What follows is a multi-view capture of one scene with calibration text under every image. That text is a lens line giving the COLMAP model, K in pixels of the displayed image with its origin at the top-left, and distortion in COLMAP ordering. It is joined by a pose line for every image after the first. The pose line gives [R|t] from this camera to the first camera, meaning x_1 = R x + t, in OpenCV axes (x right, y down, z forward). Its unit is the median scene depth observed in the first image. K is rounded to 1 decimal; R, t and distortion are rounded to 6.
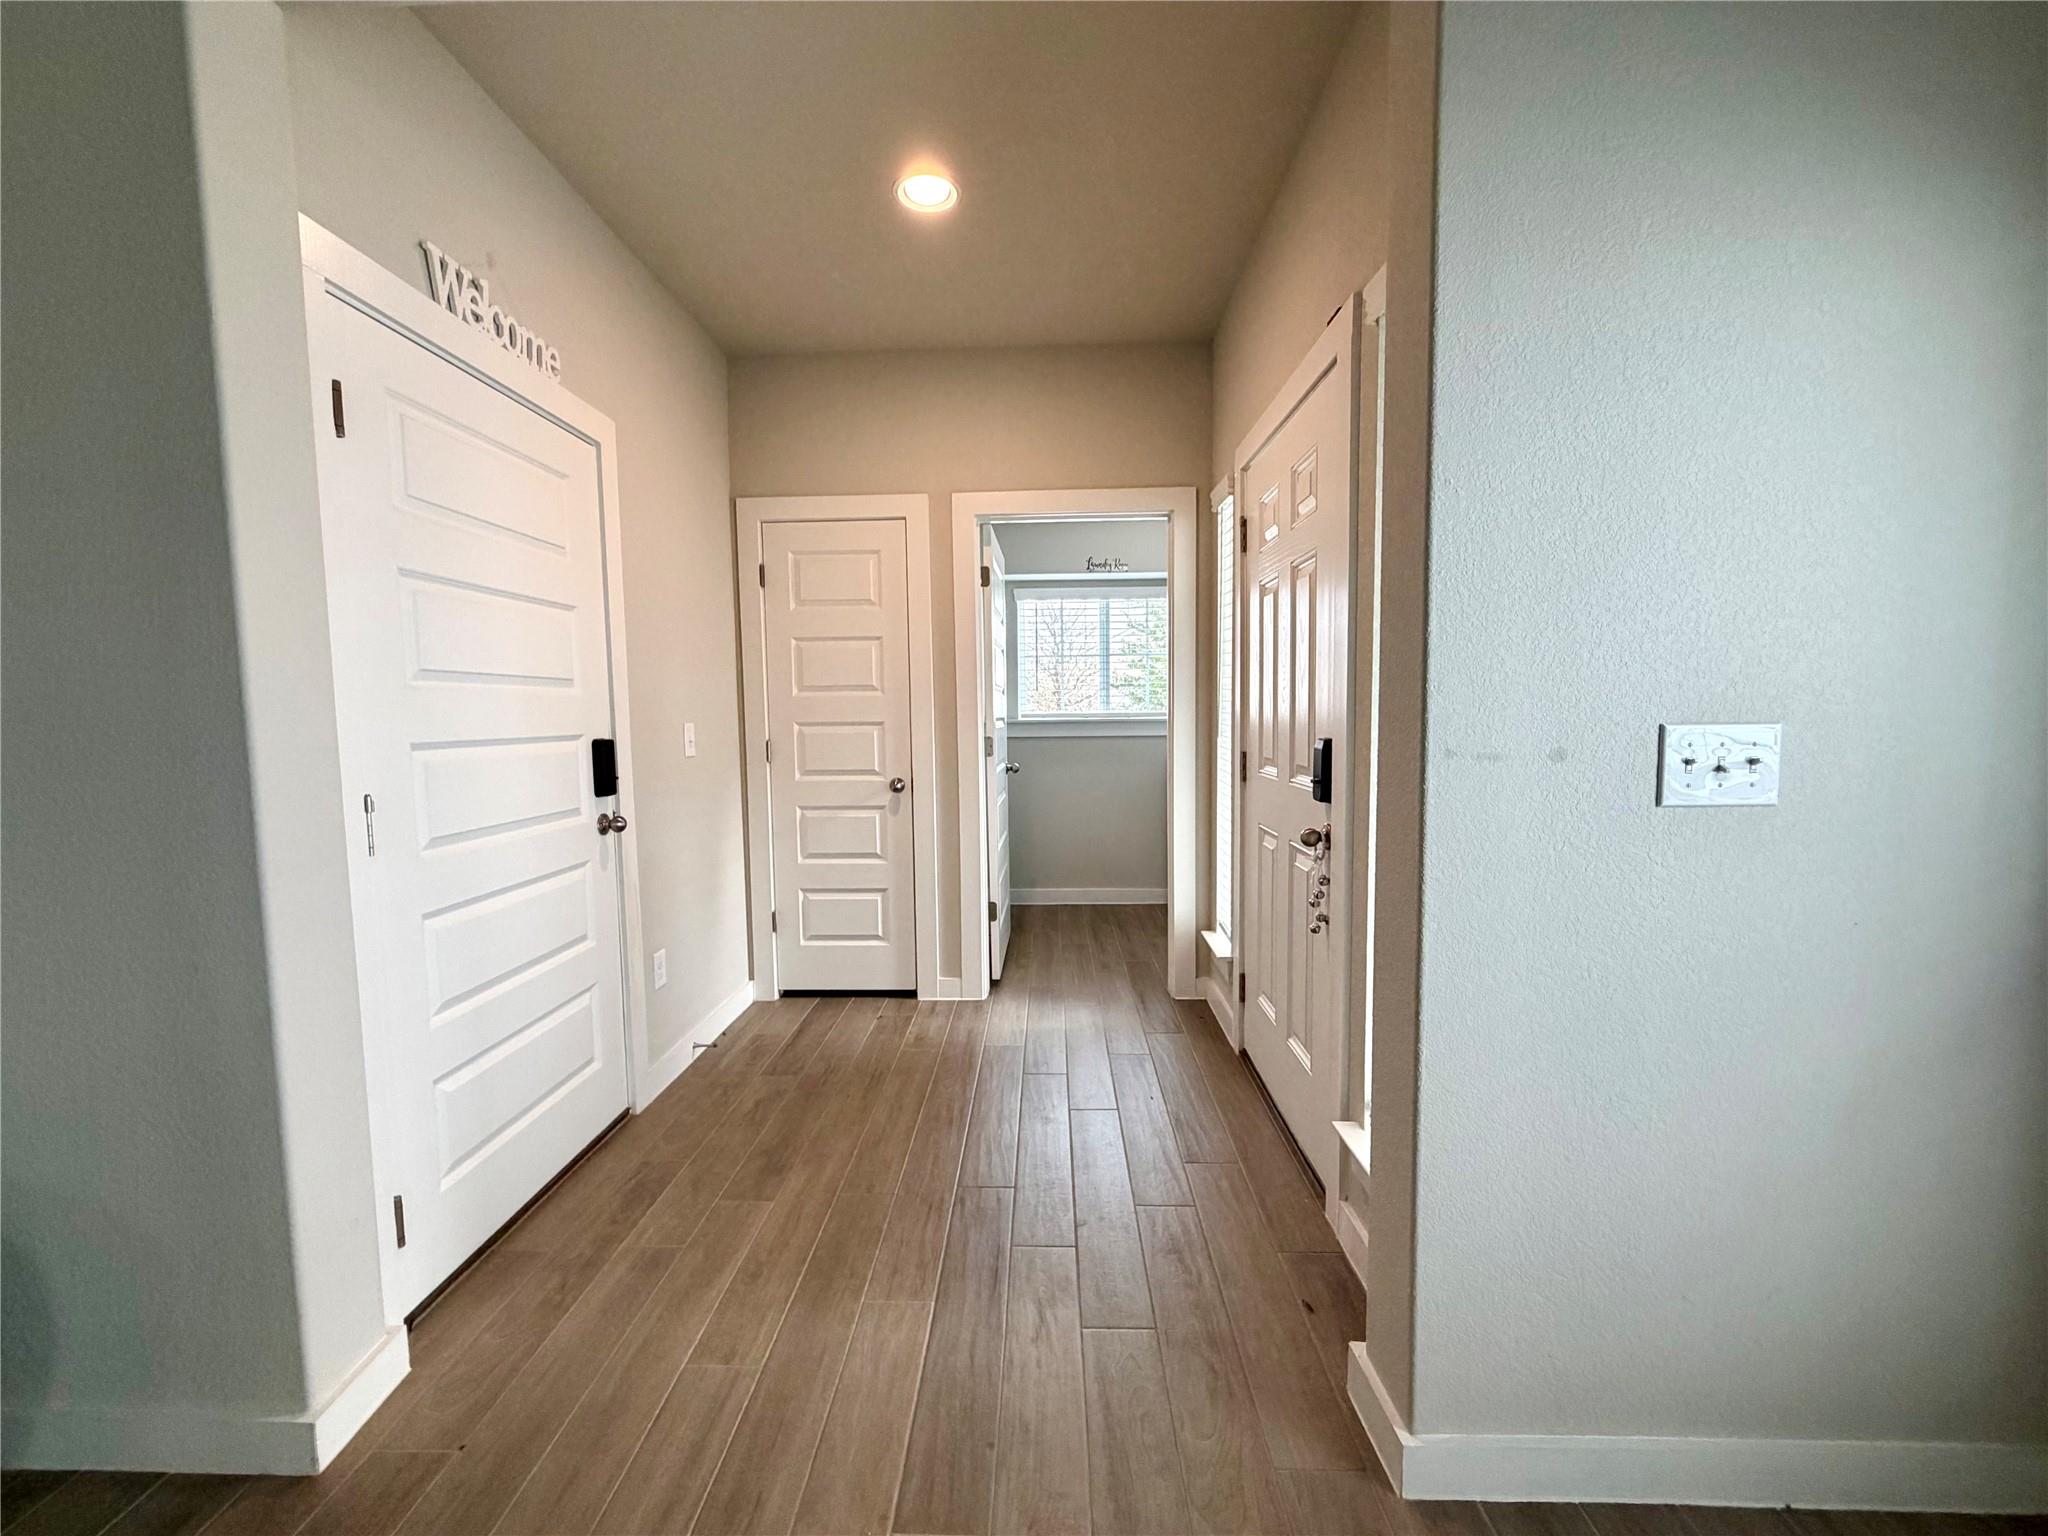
lens RADIAL K [[816.9, 0, 1018.1], [0, 816.9, 770.8], [0, 0, 1]] dist [0.000217, -0.000269]
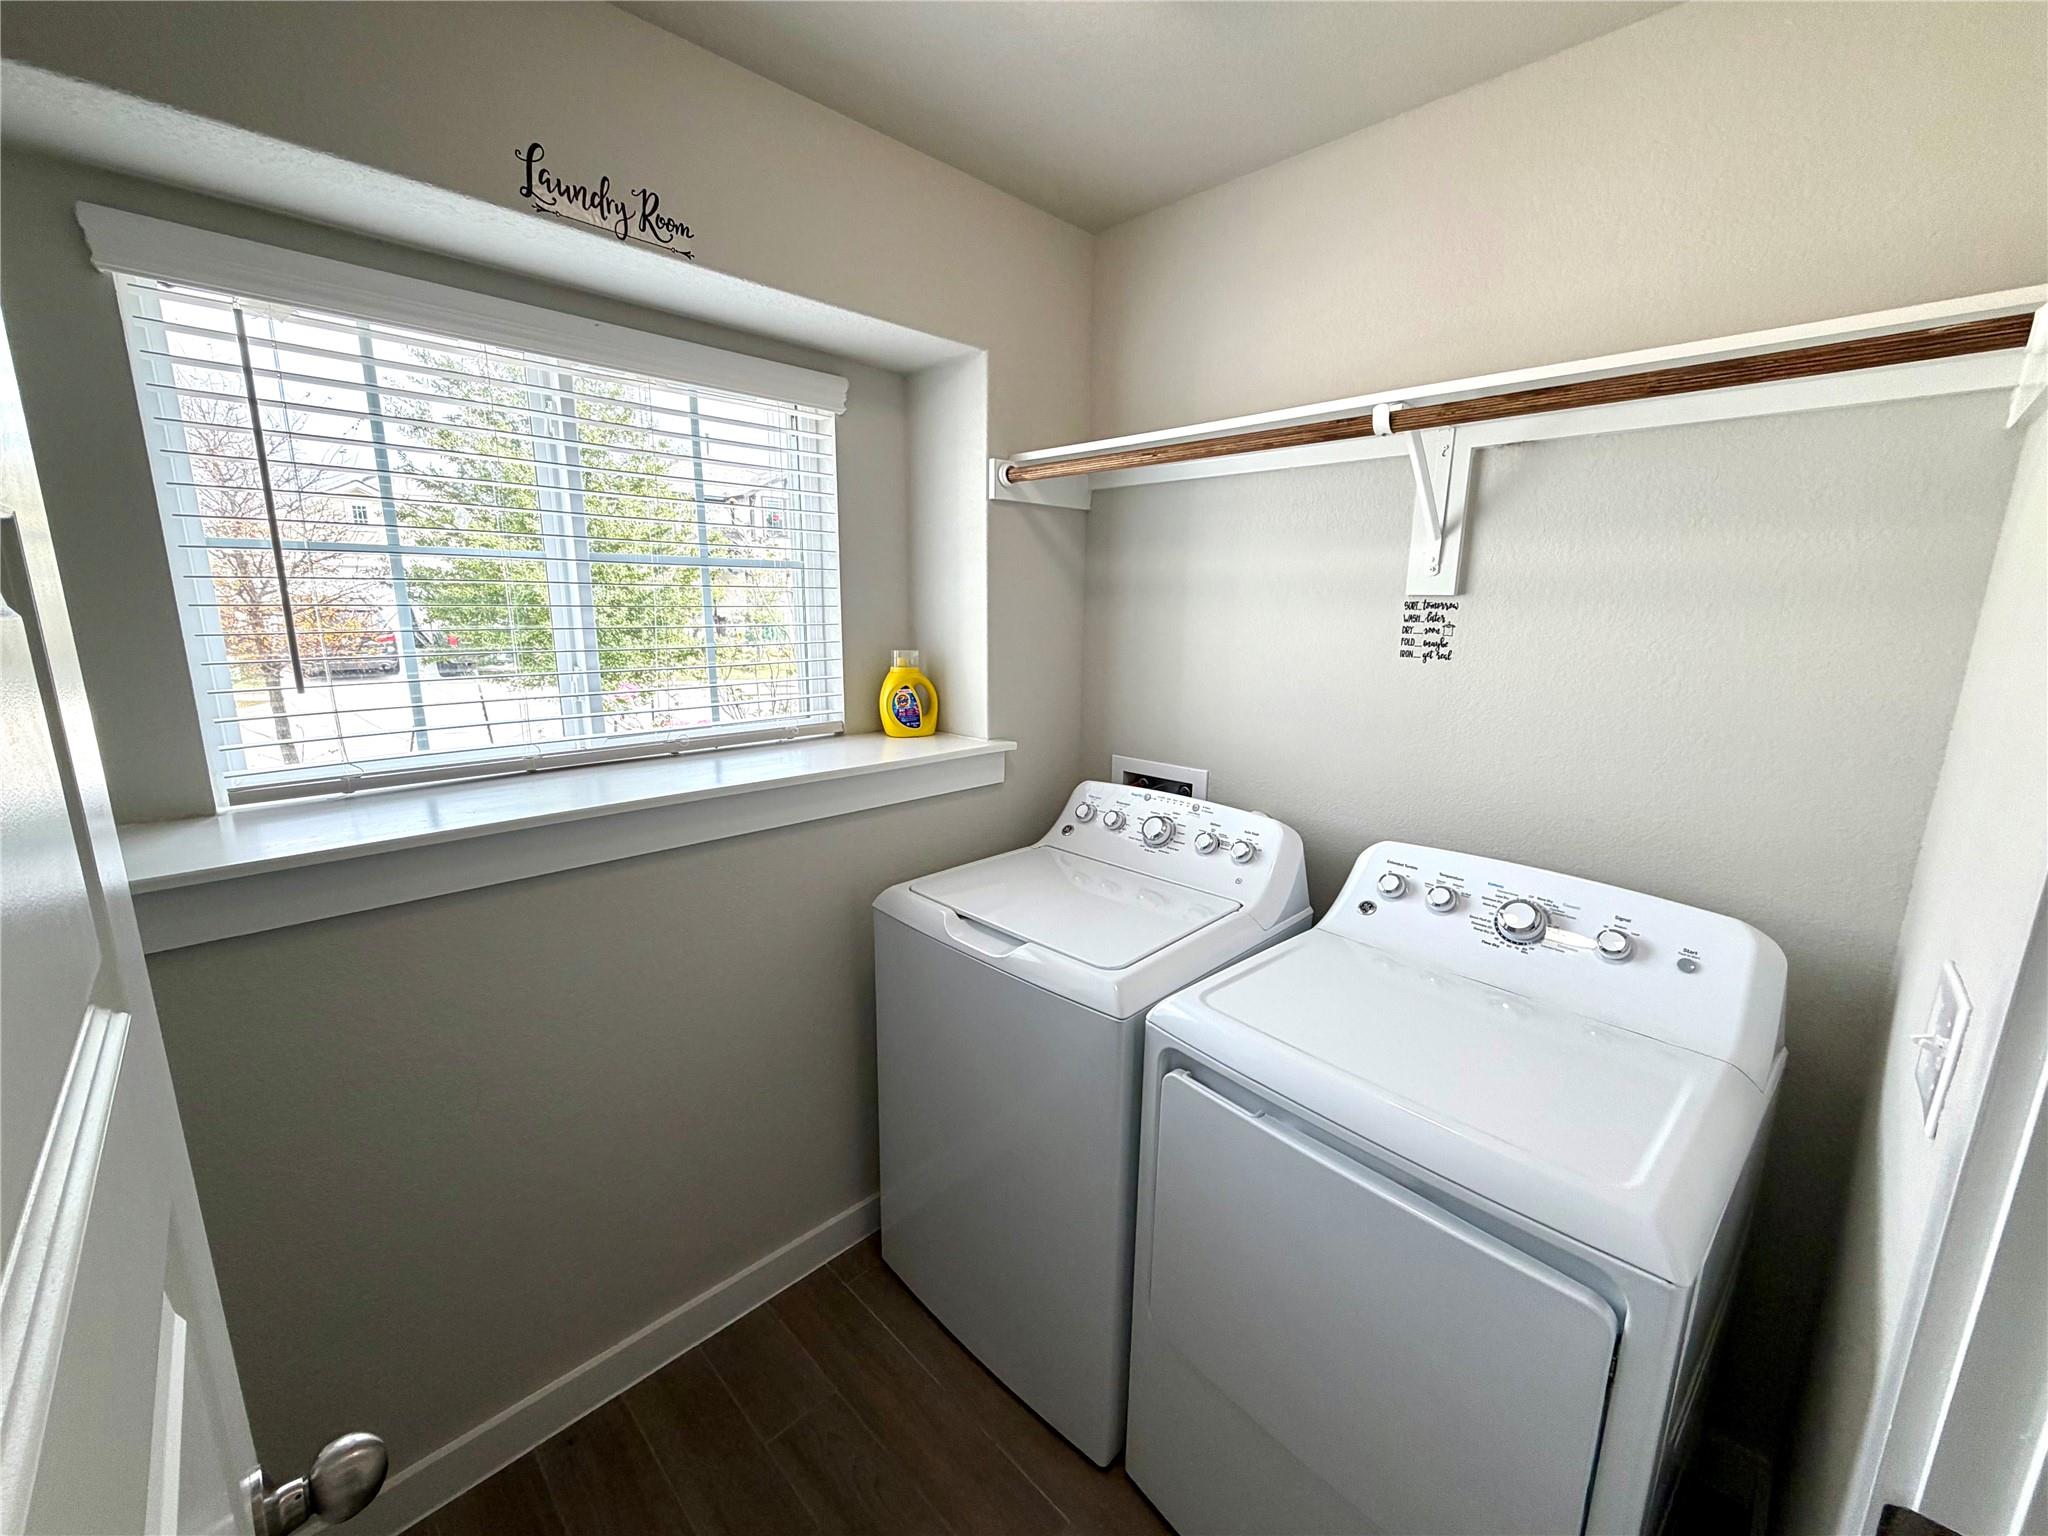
lens RADIAL K [[816.9, 0, 1018.1], [0, 816.9, 770.8], [0, 0, 1]] dist [0.000217, -0.000269]
pose [[0.688080, -0.131236, 0.713668, -0.012964], [0.037931, 0.988670, 0.145234, -0.163163], [-0.724642, -0.072862, 0.685262, 1.076637]]
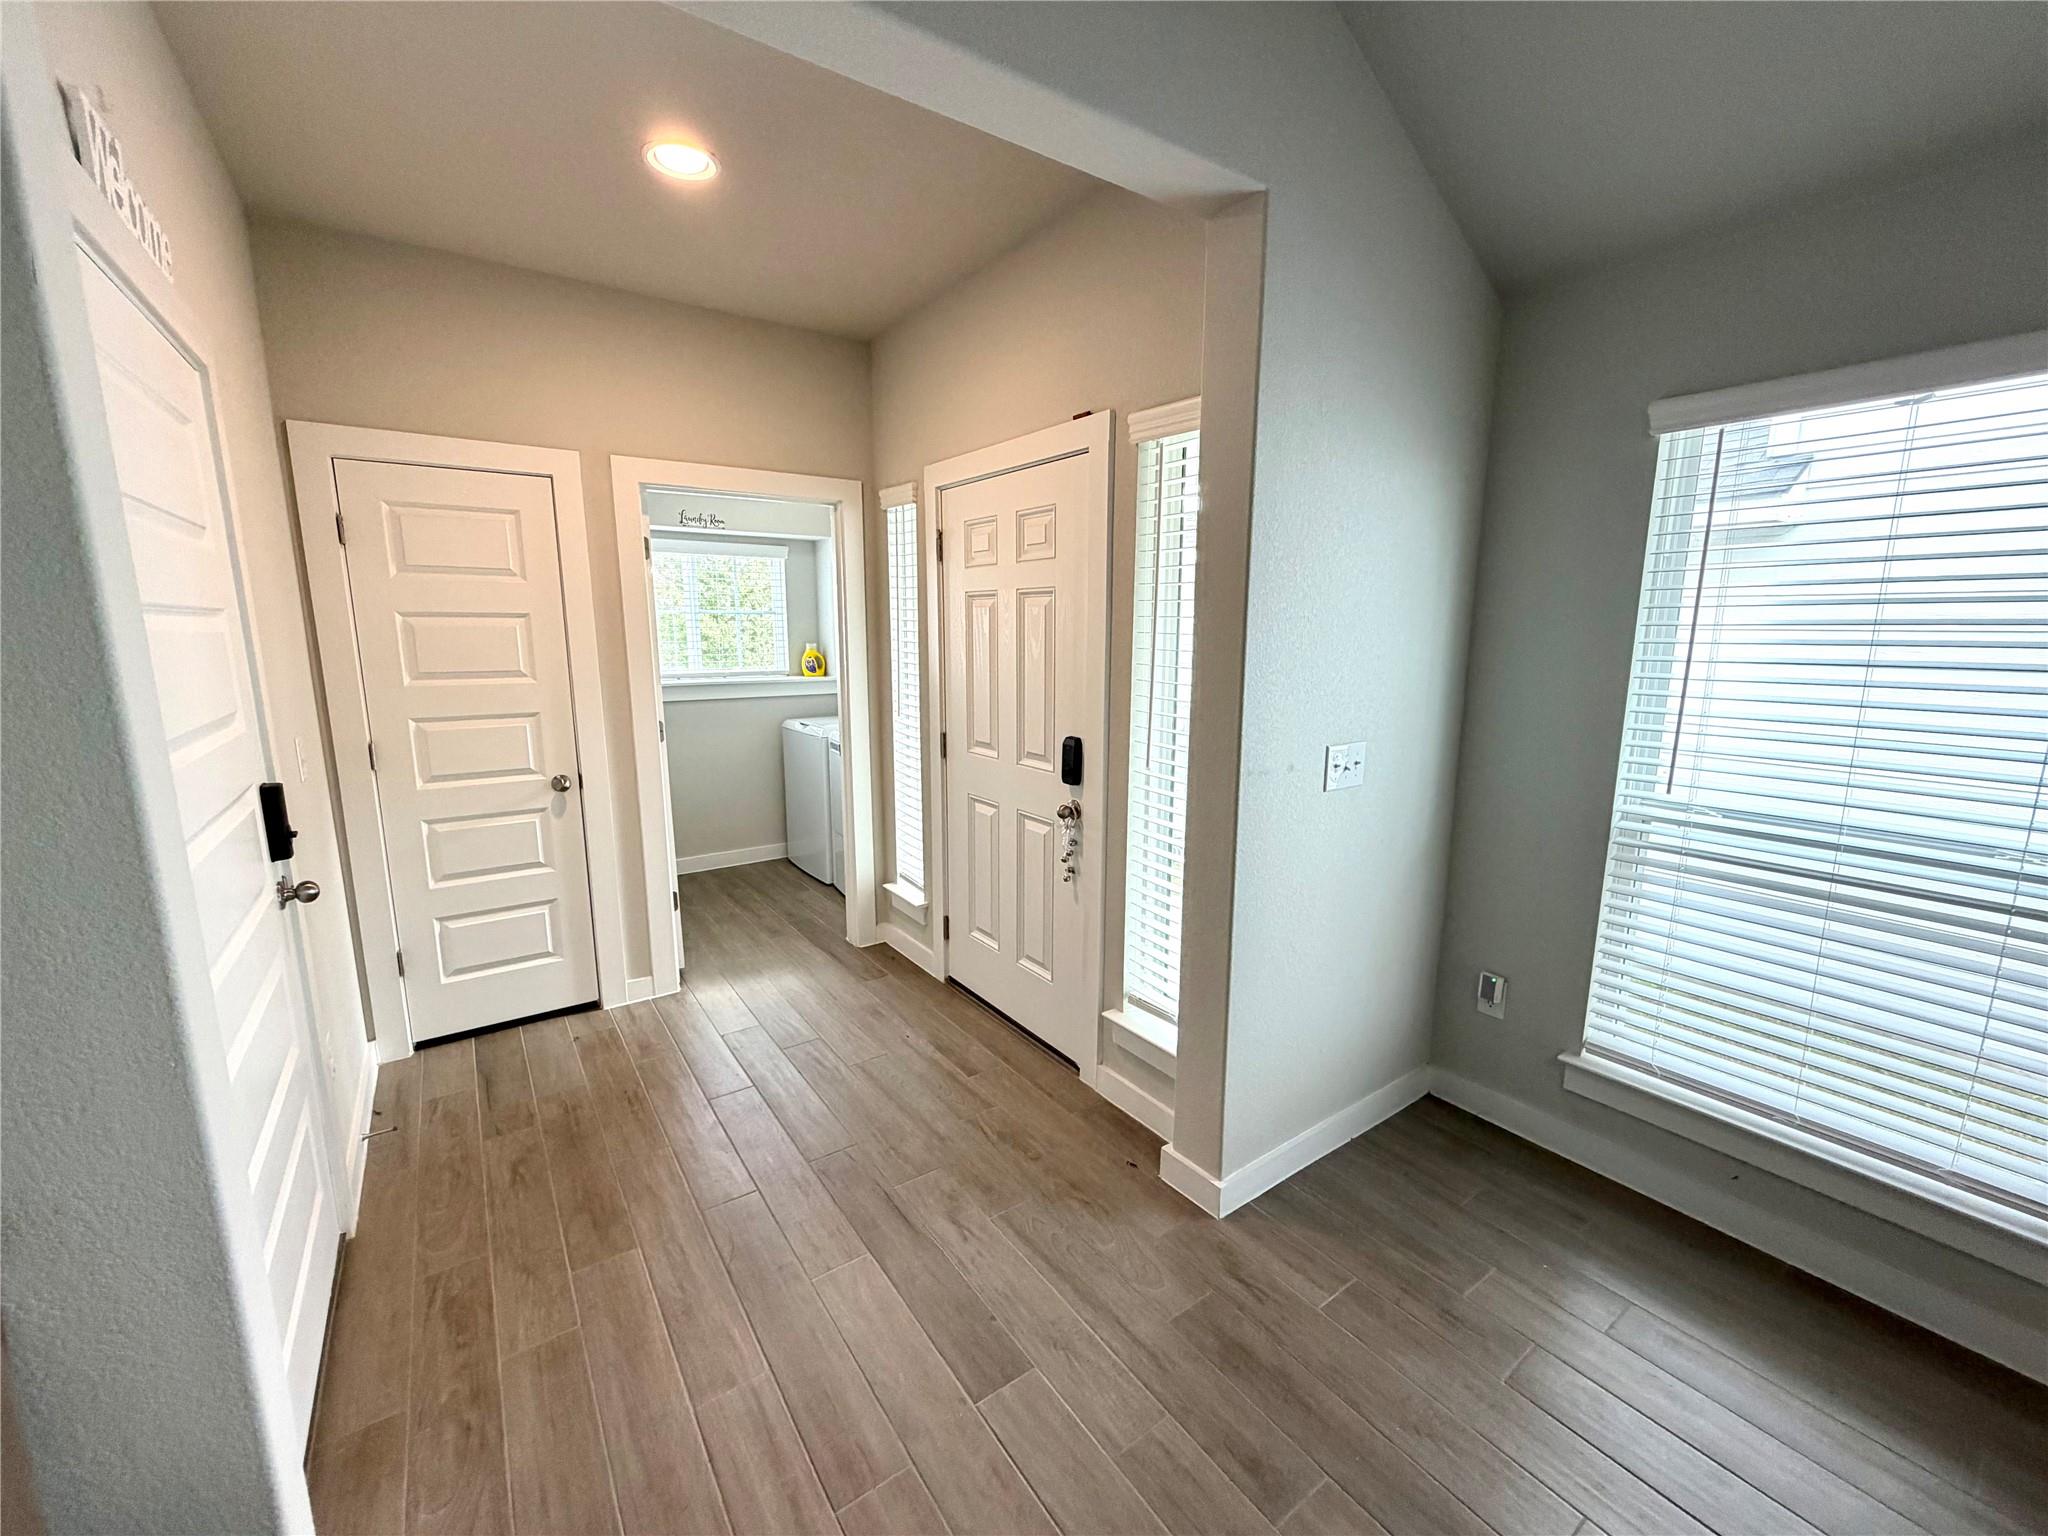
lens RADIAL K [[816.9, 0, 1018.1], [0, 816.9, 770.8], [0, 0, 1]] dist [0.000217, -0.000269]
pose [[0.797998, -0.092464, 0.595525, -0.288657], [0.033711, 0.993462, 0.109077, -0.078434], [-0.601717, -0.066967, 0.795897, -0.004313]]
